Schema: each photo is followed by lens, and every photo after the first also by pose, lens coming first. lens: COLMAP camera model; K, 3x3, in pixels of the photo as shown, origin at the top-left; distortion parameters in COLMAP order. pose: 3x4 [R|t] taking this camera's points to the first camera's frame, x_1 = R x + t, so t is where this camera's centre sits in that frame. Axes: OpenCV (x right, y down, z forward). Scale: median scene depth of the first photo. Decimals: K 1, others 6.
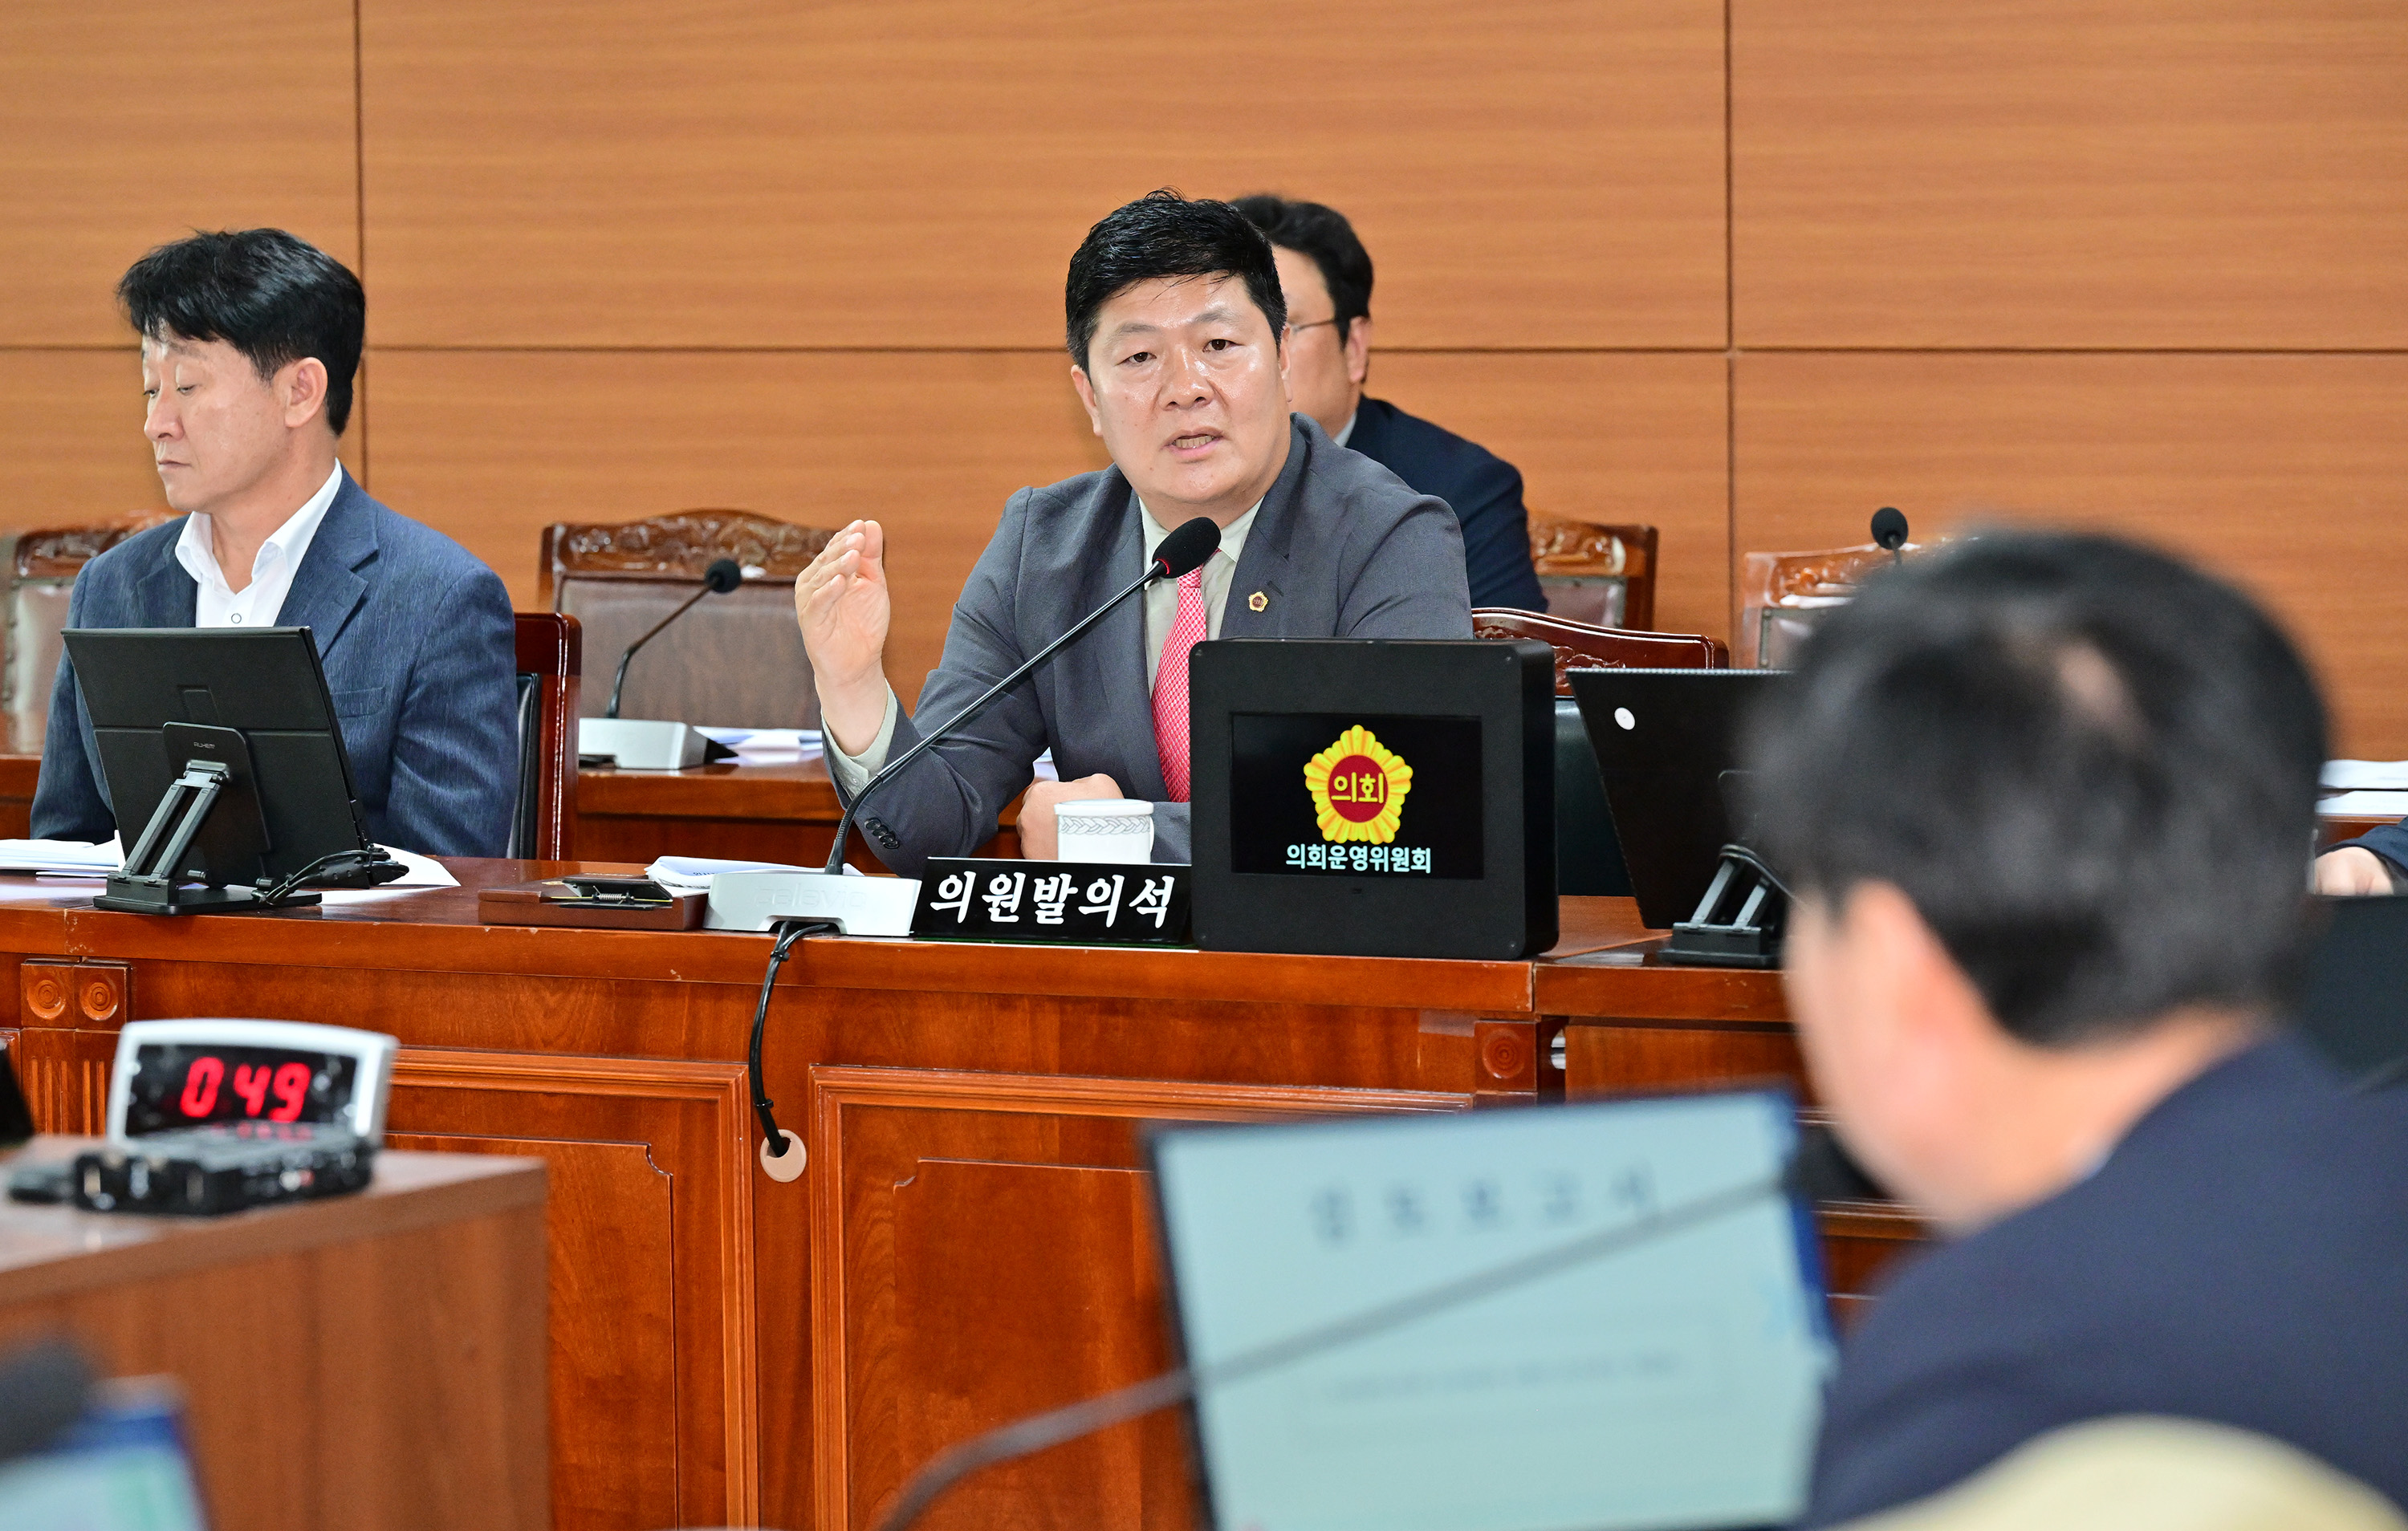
lens RADIAL K [[9766.2, 0, 1204.0], [0, 9766.2, 765.5], [0, 0, 1]] dist [0.028453, -2.382890]
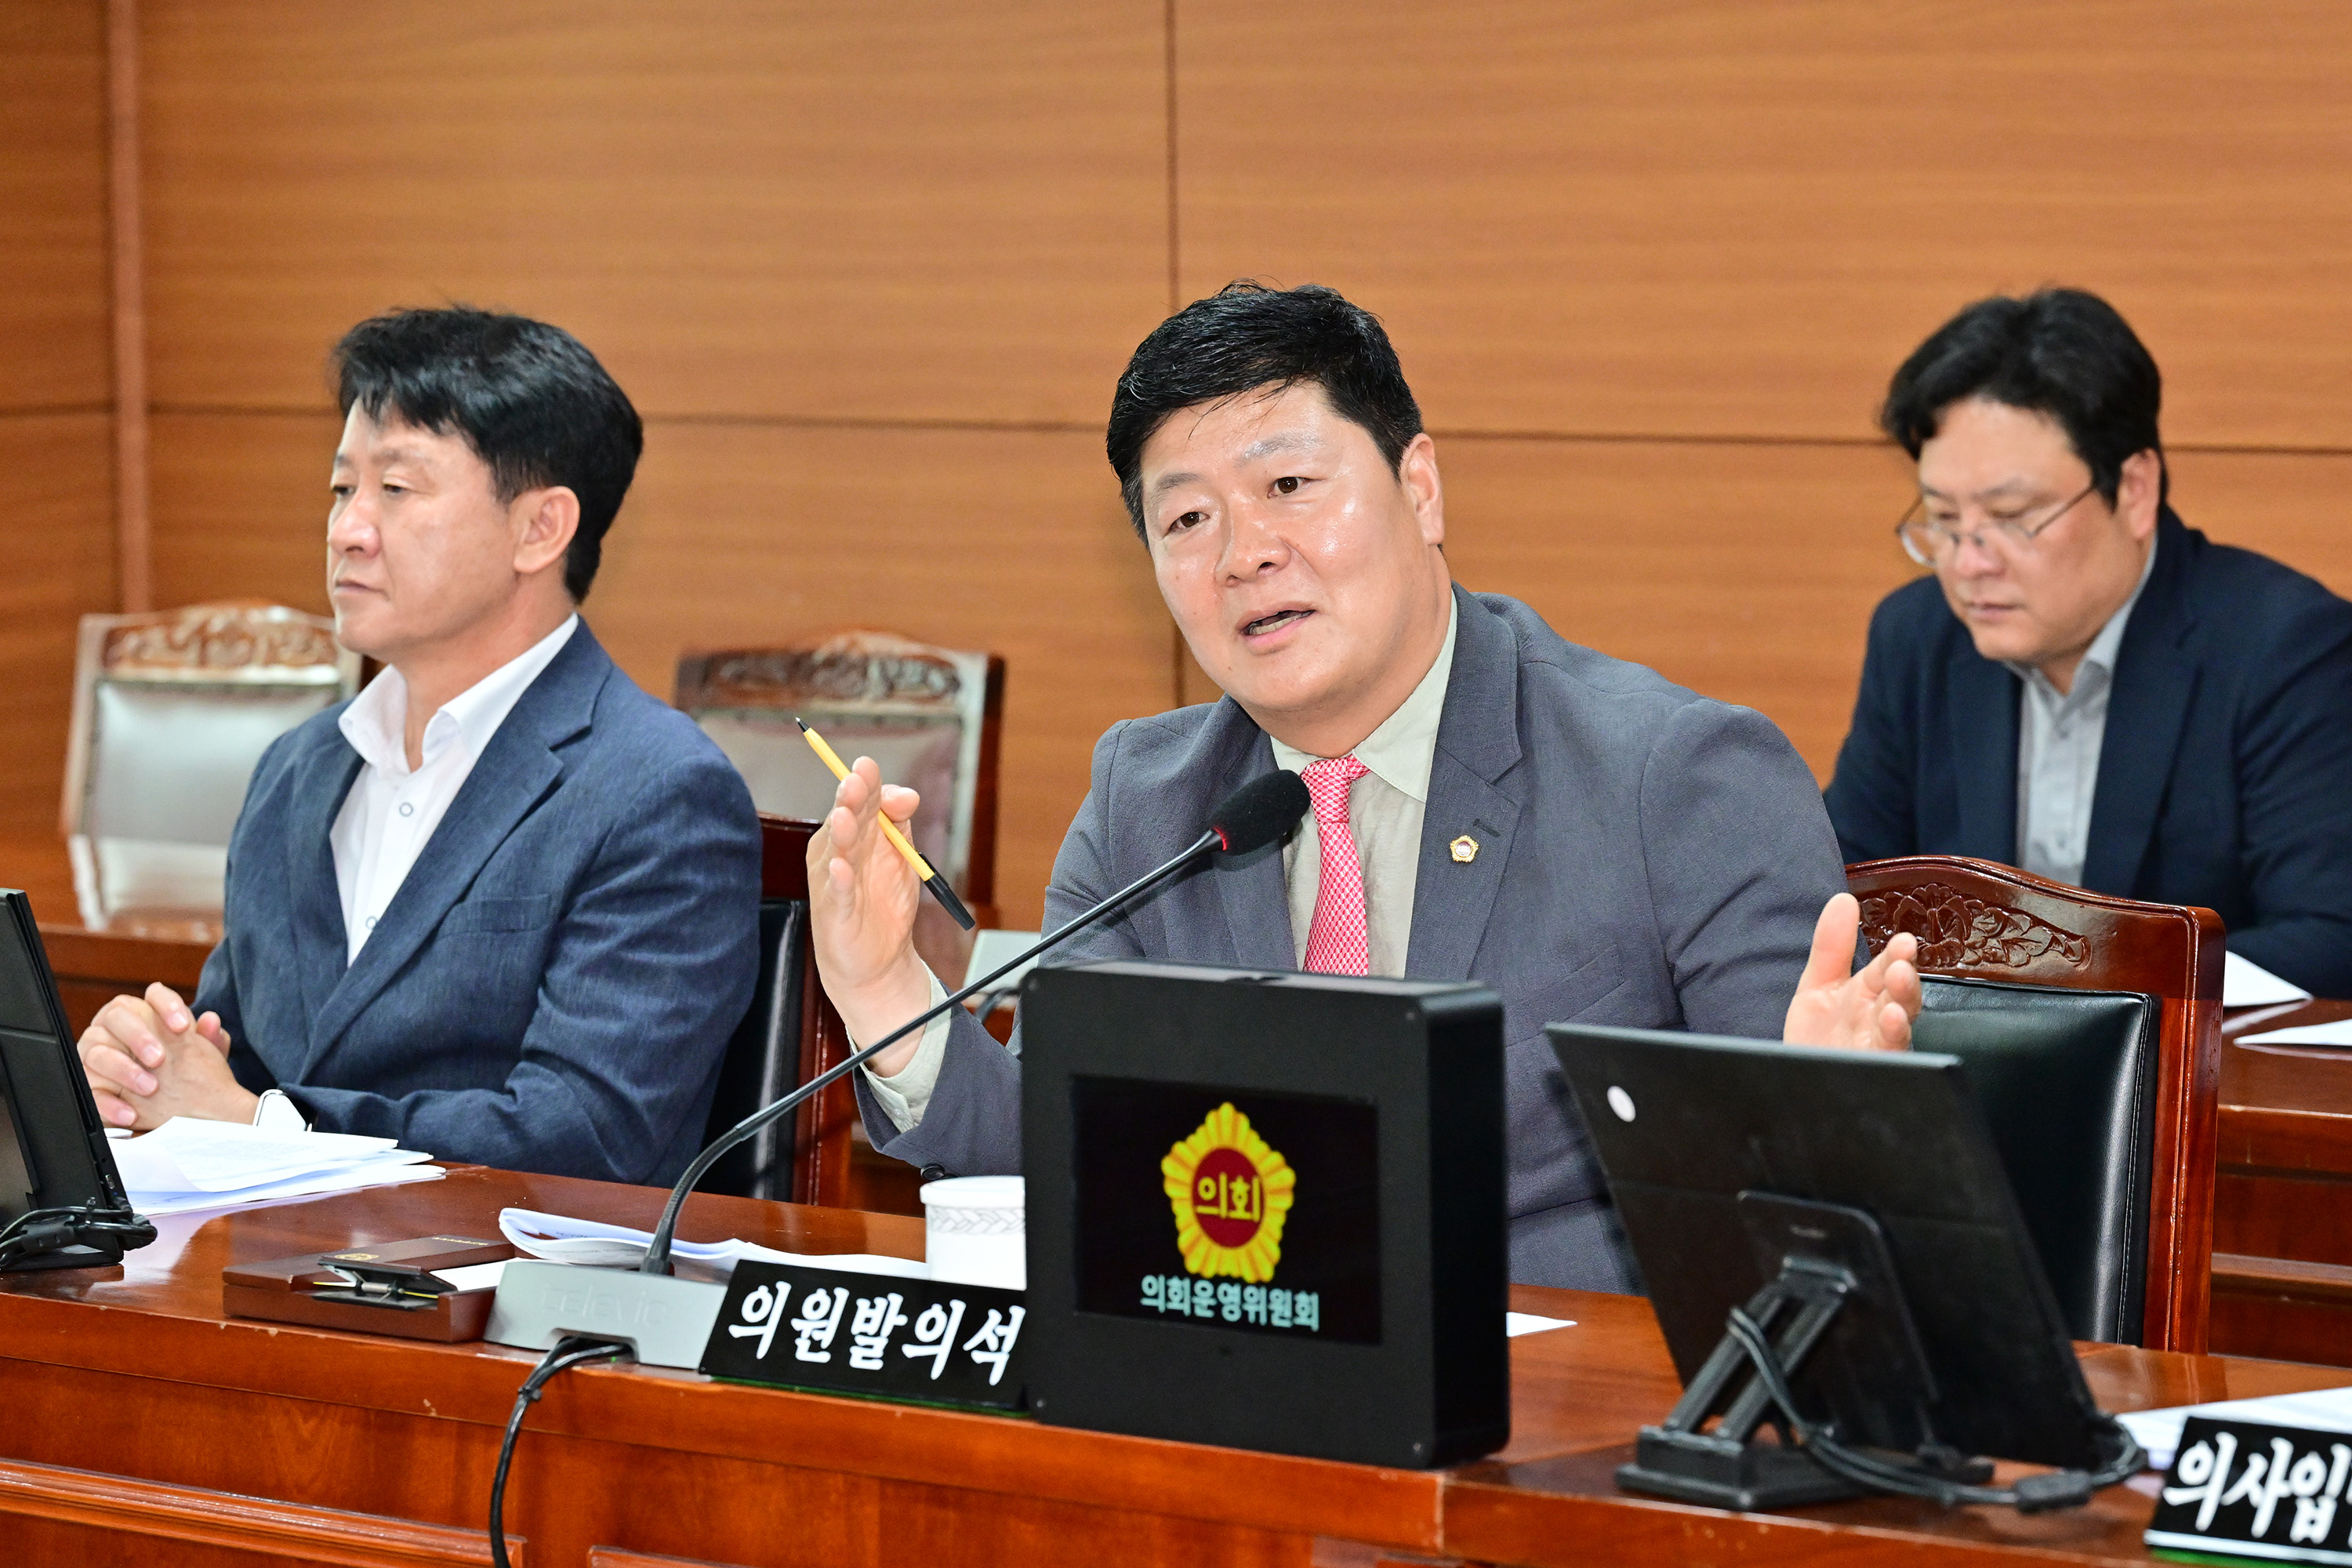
lens RADIAL K [[8908.6, 0, 1176.0], [0, 8908.6, 784.0], [0, 0, 1]] dist [0.036517, -2.336726]
pose [[0.963662, 0.017877, -0.266525, 0.170520], [-0.015031, 0.999806, 0.012715, -0.032918], [0.266701, -0.008247, 0.963744, 0.403283]]
